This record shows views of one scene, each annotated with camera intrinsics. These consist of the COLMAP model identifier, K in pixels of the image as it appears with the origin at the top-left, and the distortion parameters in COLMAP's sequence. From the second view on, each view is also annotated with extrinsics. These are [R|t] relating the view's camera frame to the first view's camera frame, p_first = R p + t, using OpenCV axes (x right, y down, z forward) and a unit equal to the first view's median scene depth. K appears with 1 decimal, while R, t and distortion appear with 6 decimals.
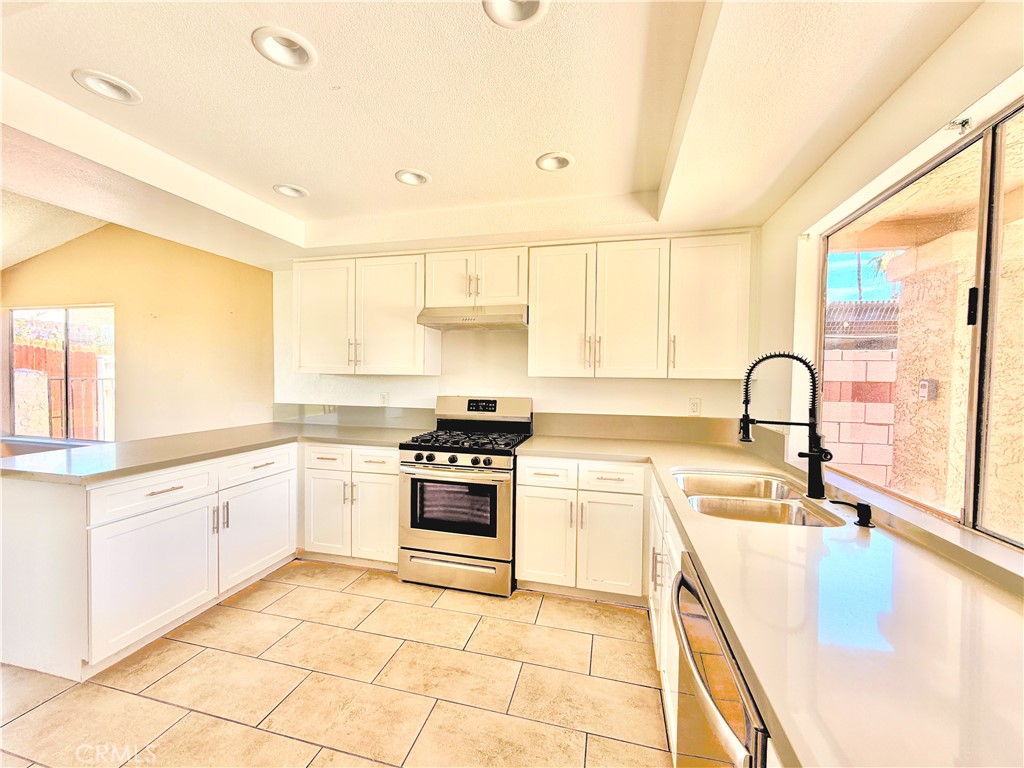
lens RADIAL K [[410.5, 0, 509.7], [0, 410.5, 387.1], [0, 0, 1]] dist [0.000256, 0.000242]
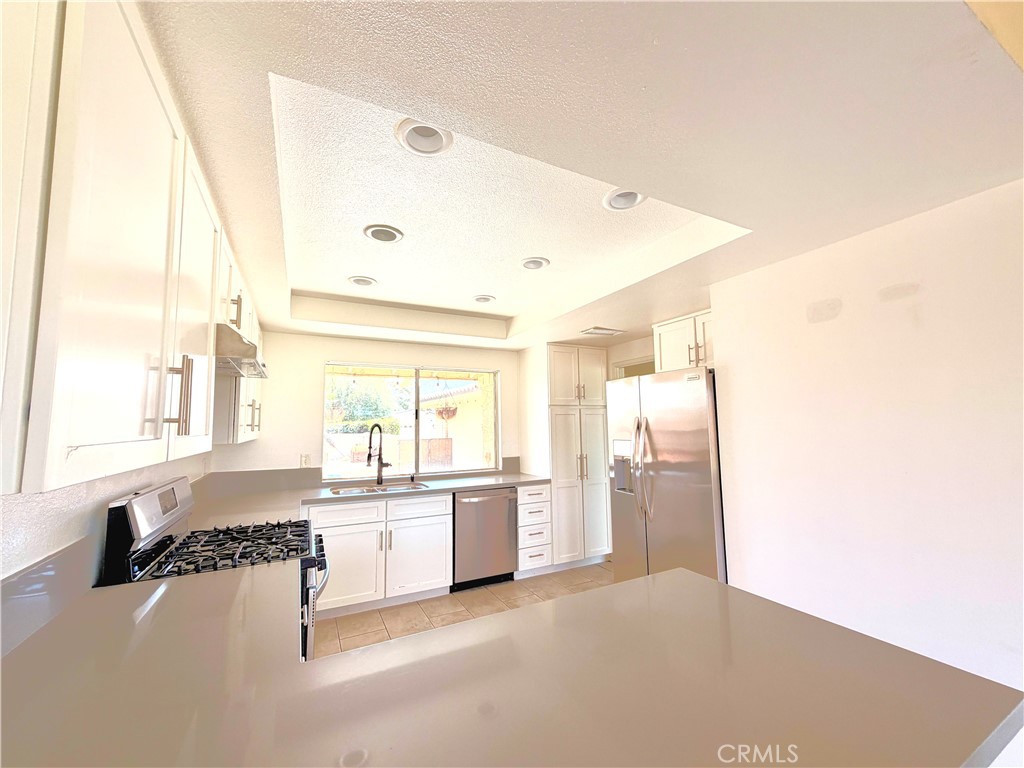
lens RADIAL K [[410.5, 0, 509.7], [0, 410.5, 387.1], [0, 0, 1]] dist [0.000256, 0.000242]
pose [[-0.657952, 0.061012, 0.750584, -0.844570], [0.023480, 0.997890, -0.060533, -0.068709], [-0.752694, -0.022204, -0.657996, 1.040114]]
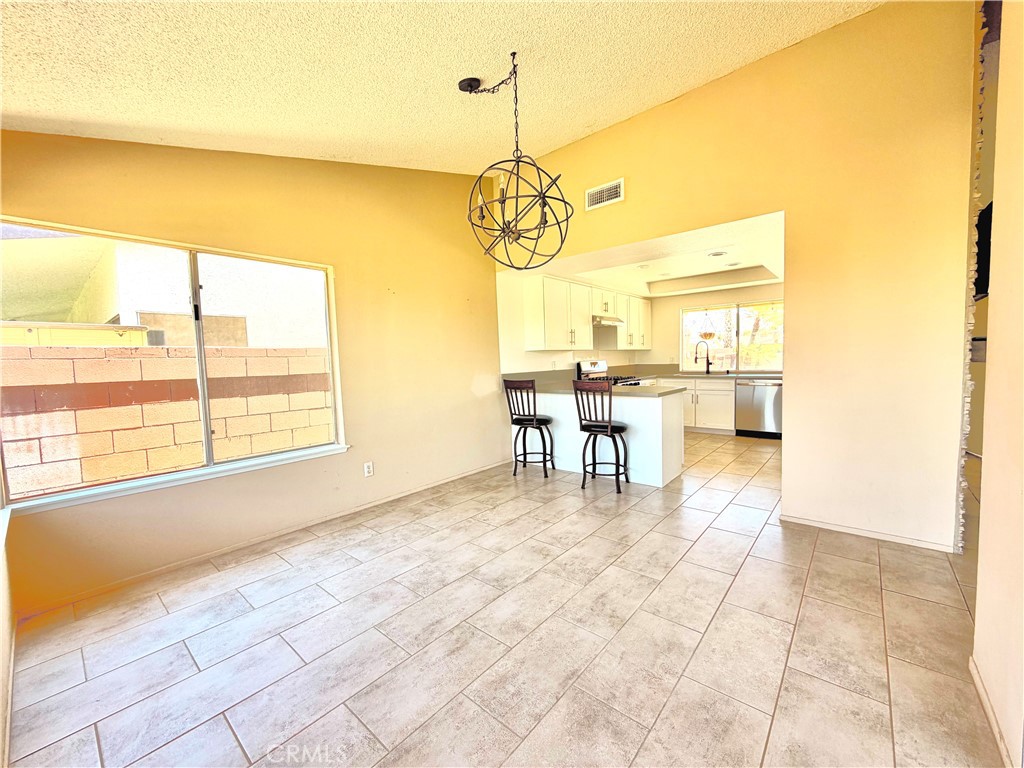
lens RADIAL K [[410.5, 0, 509.7], [0, 410.5, 387.1], [0, 0, 1]] dist [0.000256, 0.000242]
pose [[0.444566, -0.084699, 0.891733, -2.136880], [0.063888, 0.995982, 0.062750, 0.000710], [-0.893465, 0.029074, 0.448191, 0.470854]]
